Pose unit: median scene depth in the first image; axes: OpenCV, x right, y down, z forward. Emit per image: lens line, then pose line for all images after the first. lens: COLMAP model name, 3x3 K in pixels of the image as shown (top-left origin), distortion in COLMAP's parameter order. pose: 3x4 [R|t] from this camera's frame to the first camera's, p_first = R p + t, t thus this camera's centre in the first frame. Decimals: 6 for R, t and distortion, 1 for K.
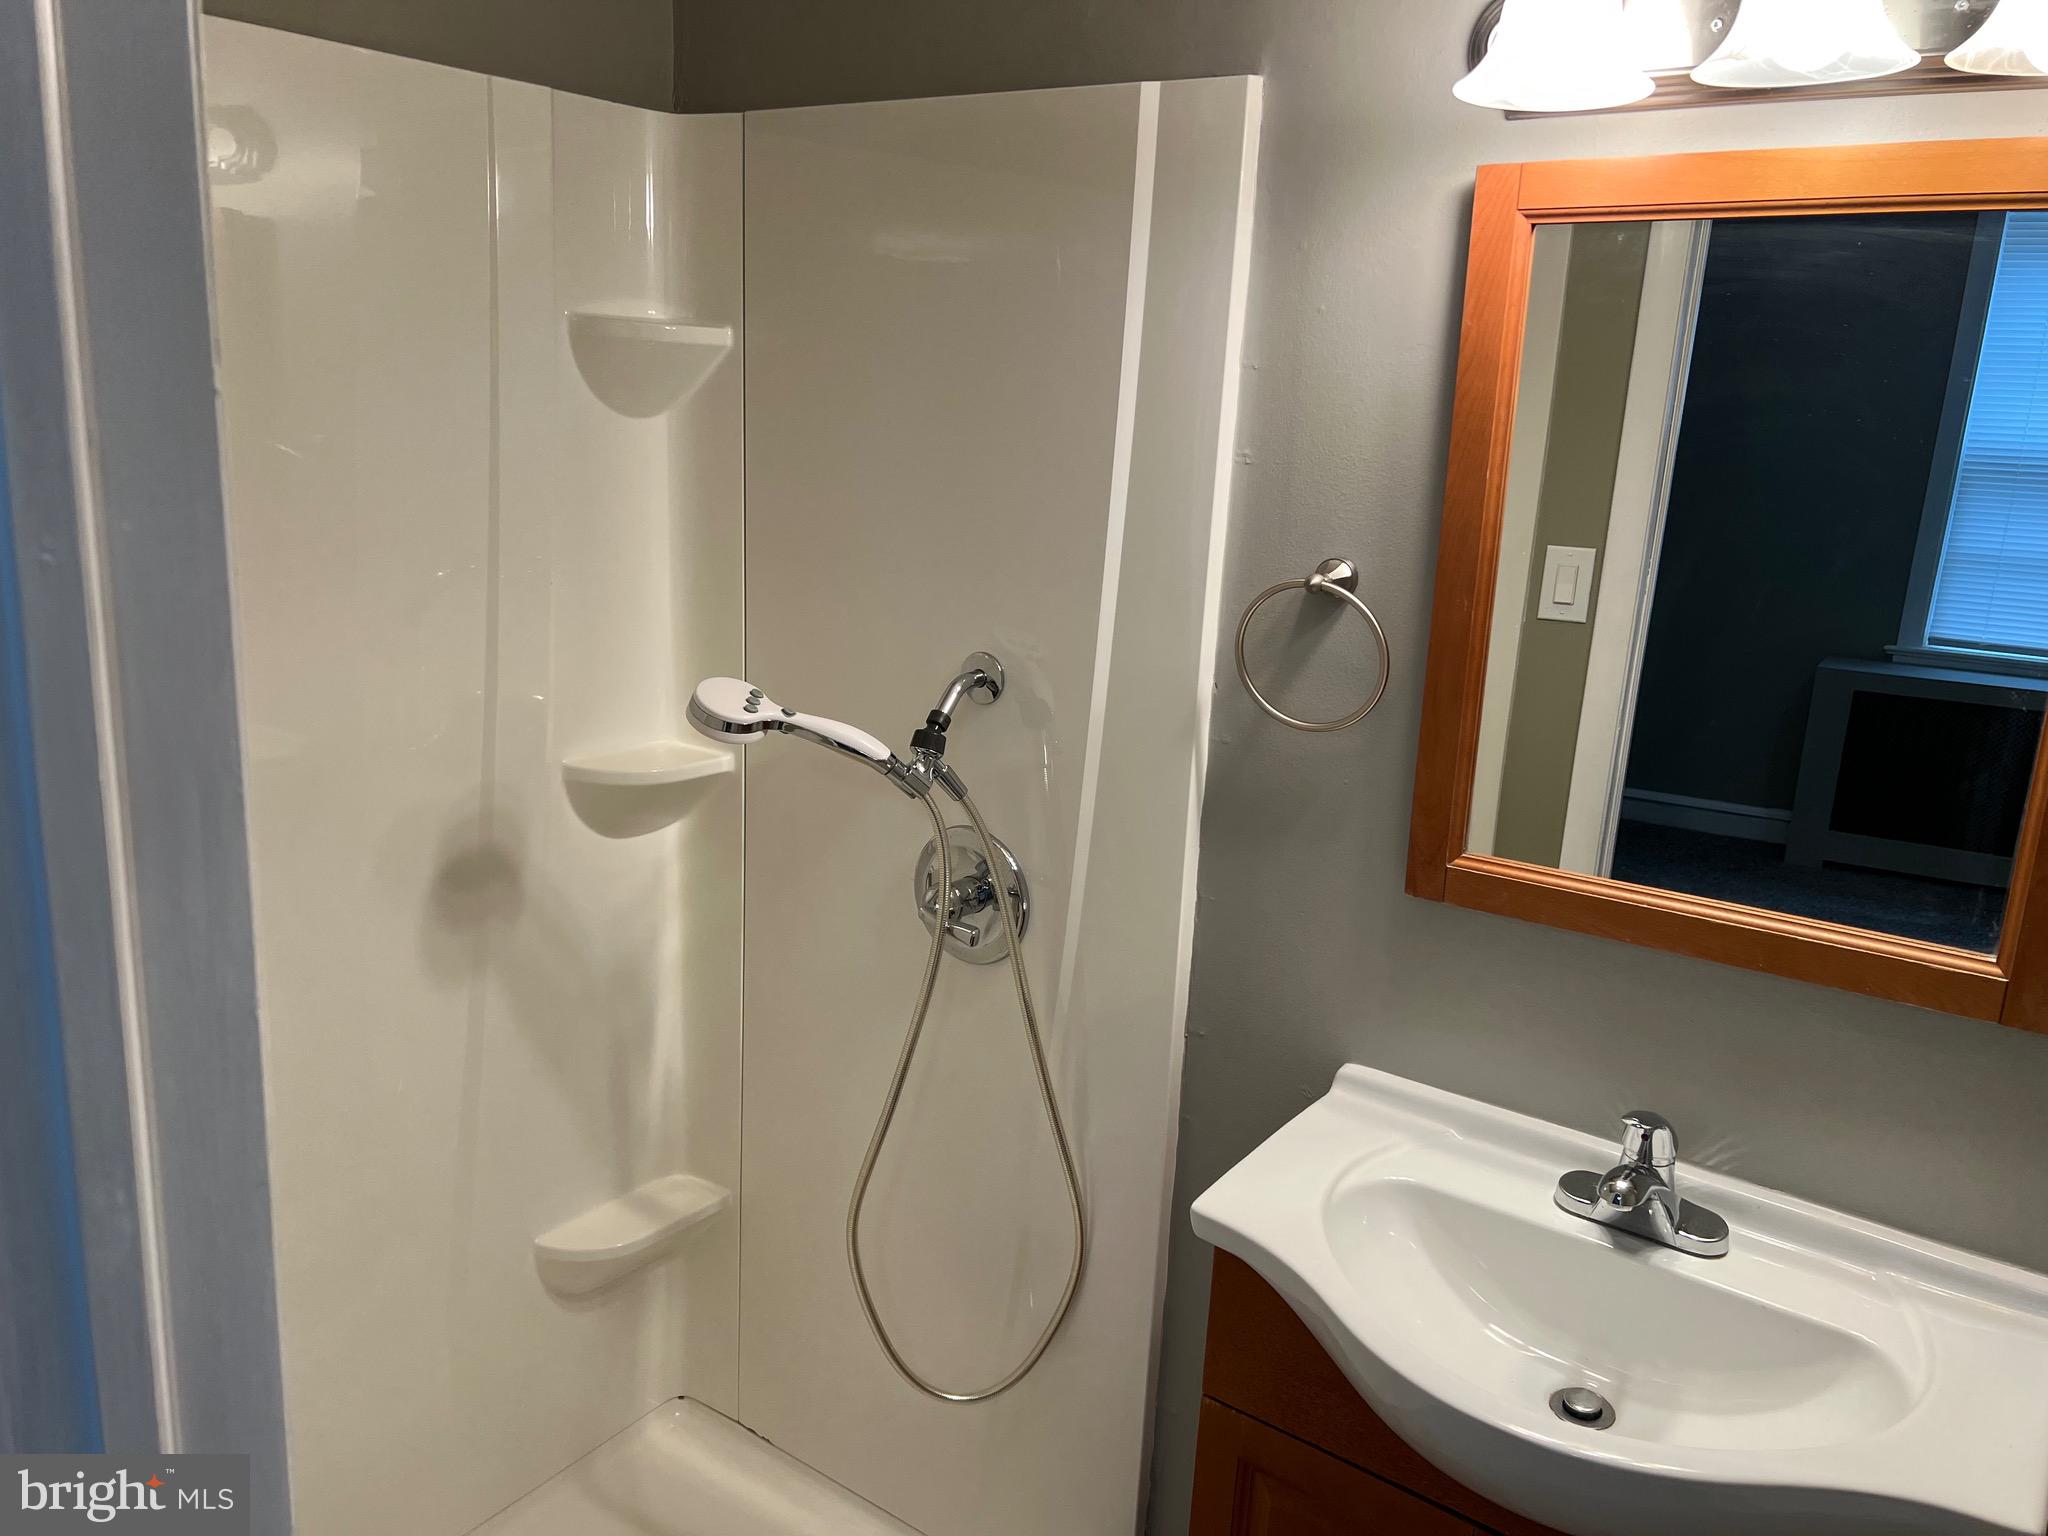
lens RADIAL K [[1525.8, 0, 1023.0], [0, 1525.8, 758.7], [0, 0, 1]] dist [0.094854, -0.120696]
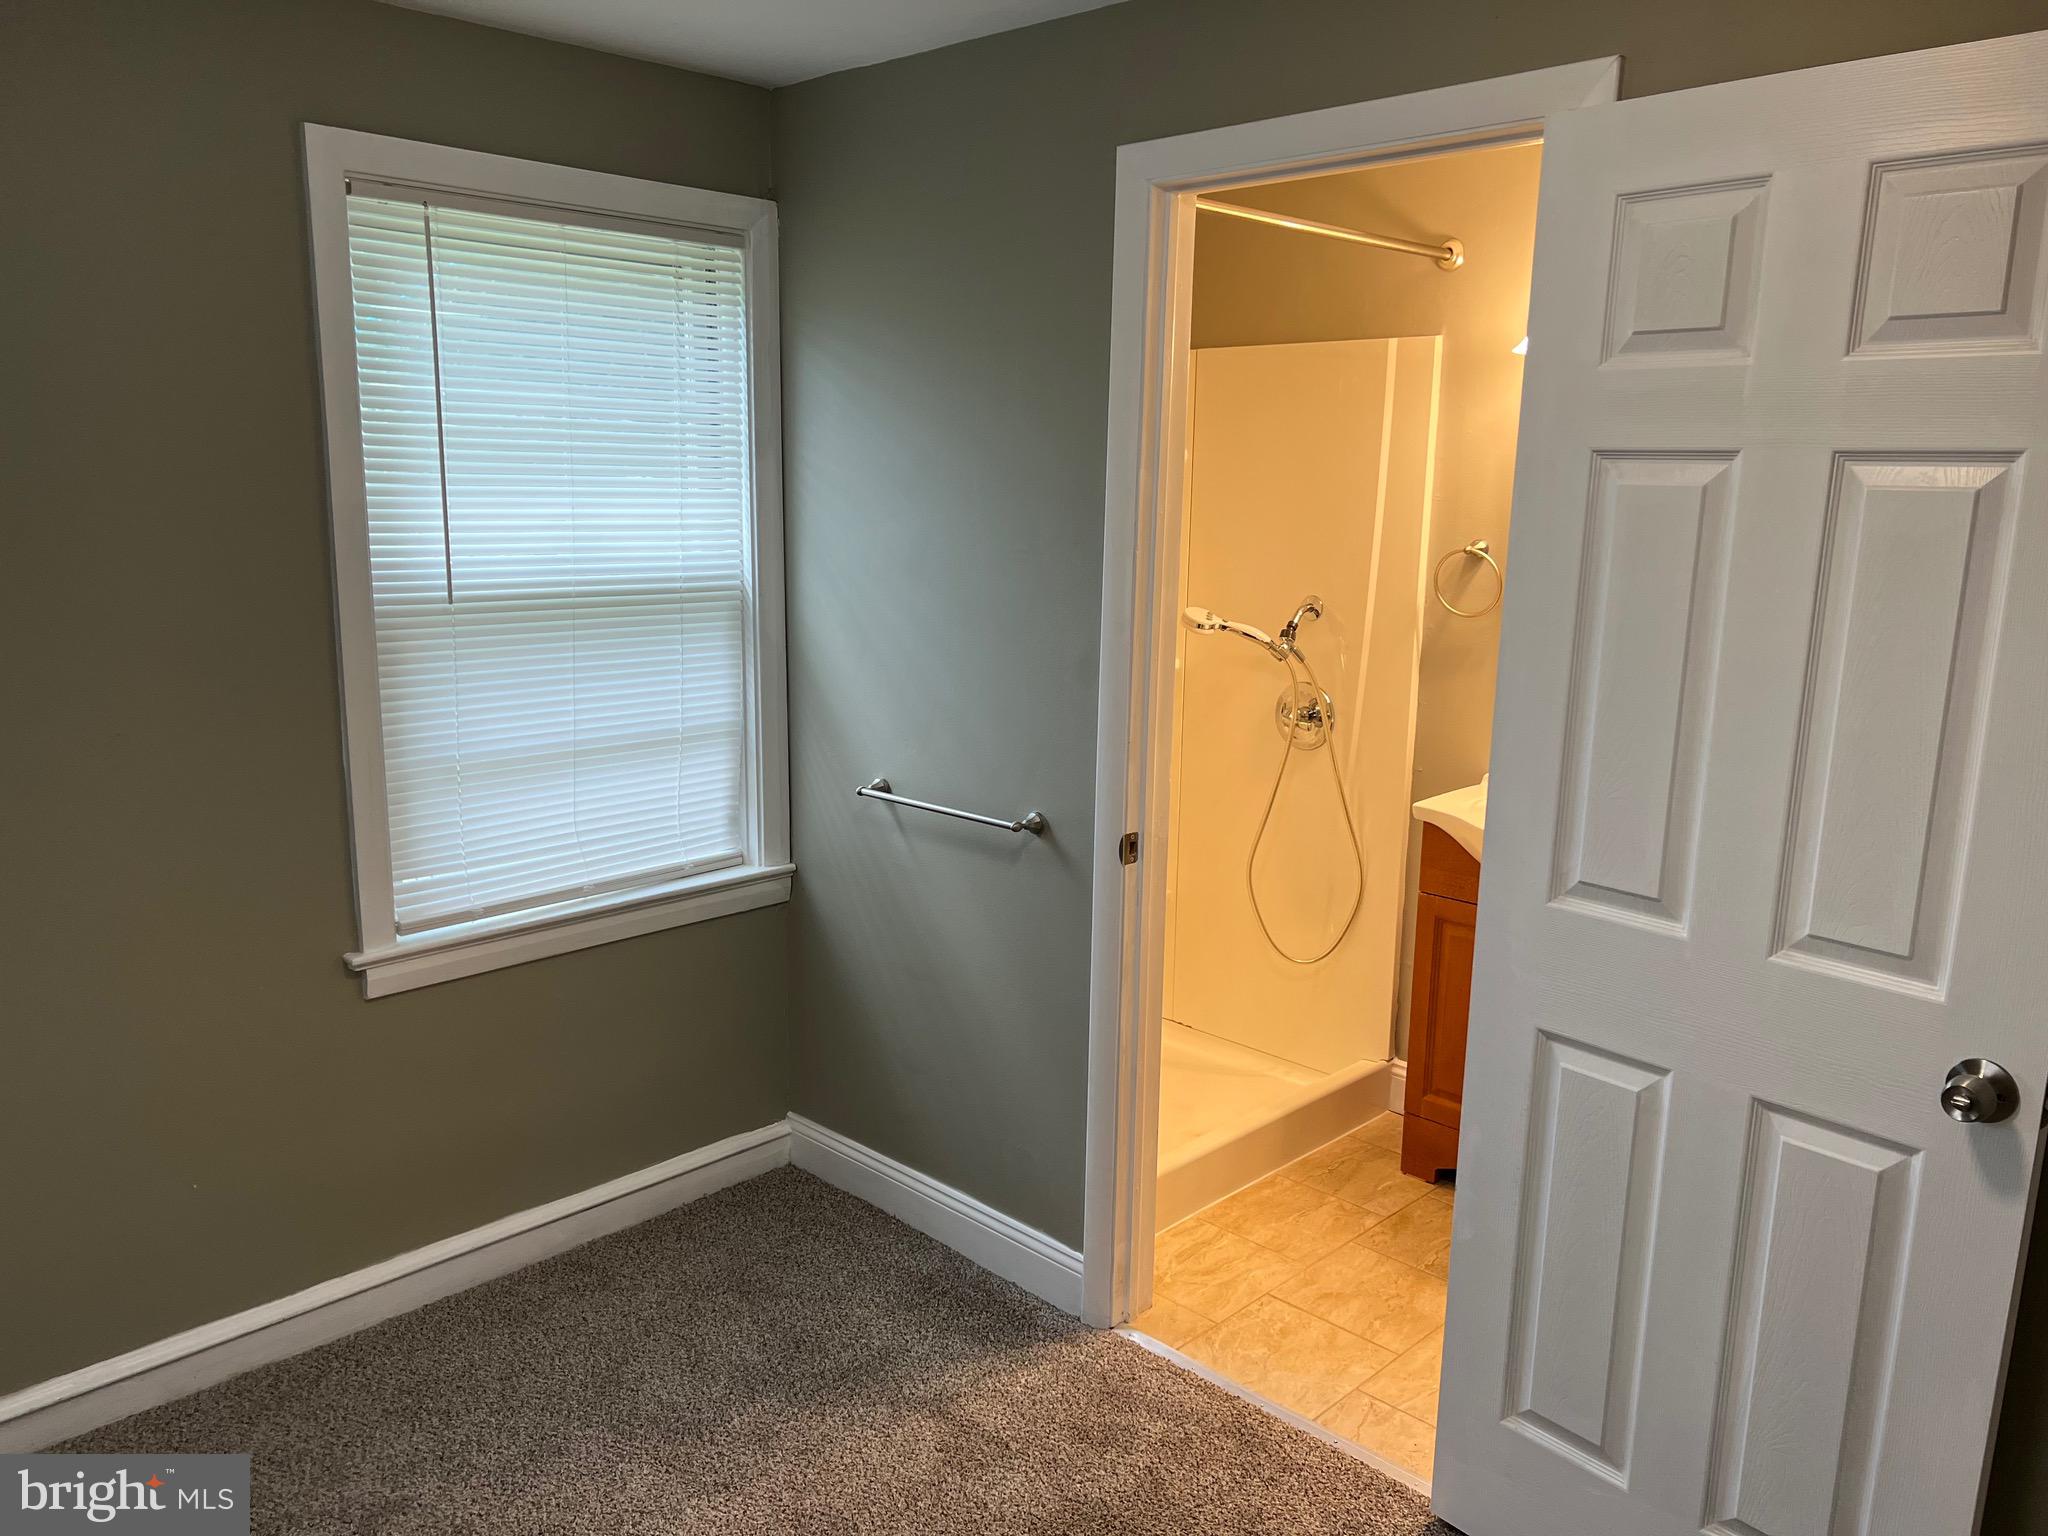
lens RADIAL K [[1525.8, 0, 1023.0], [0, 1525.8, 758.7], [0, 0, 1]] dist [0.094854, -0.120696]
pose [[0.987835, -0.004402, -0.155446, -0.107639], [-0.003875, 0.998592, -0.052904, 0.311902], [0.155460, 0.052863, 0.986427, -1.314263]]
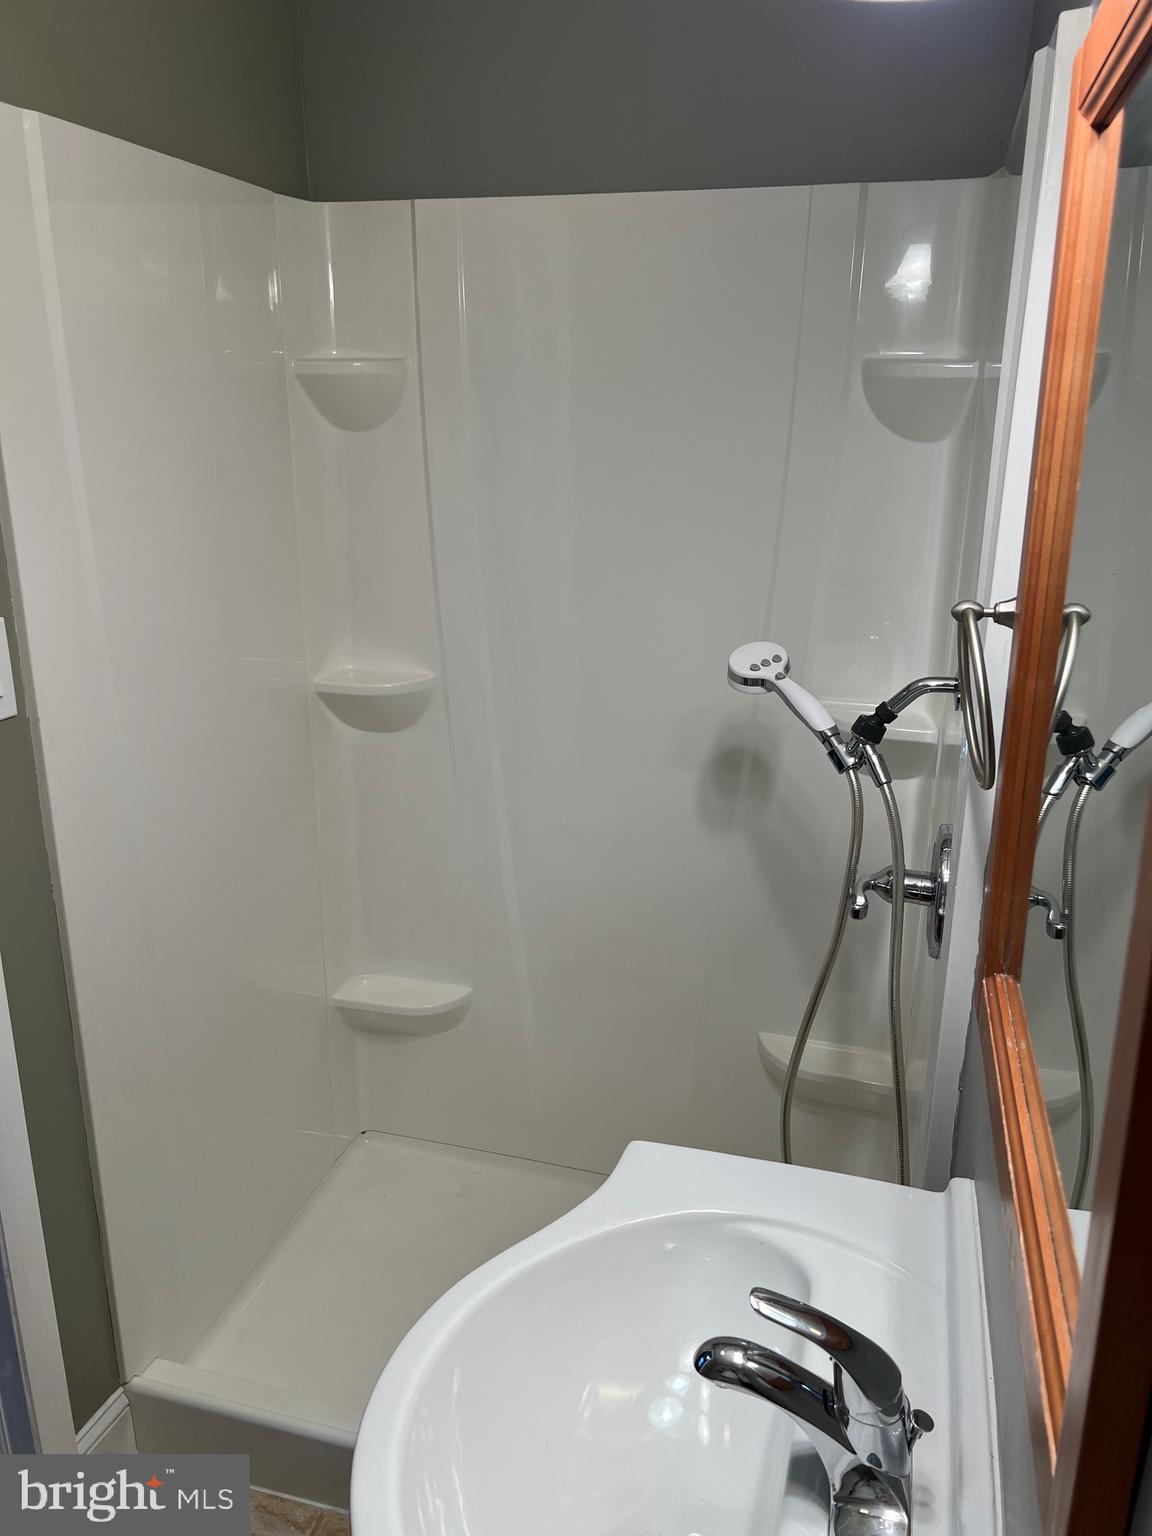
lens RADIAL K [[1173.2, 0, 576.0], [0, 1173.2, 768.0], [0, 0, 1]] dist [-0.002746, -0.000141]
pose [[0.329813, 0.238472, -0.913430, 0.730523], [-0.211846, 0.961588, 0.174554, -0.097633], [0.919970, 0.135937, 0.367664, 0.559856]]
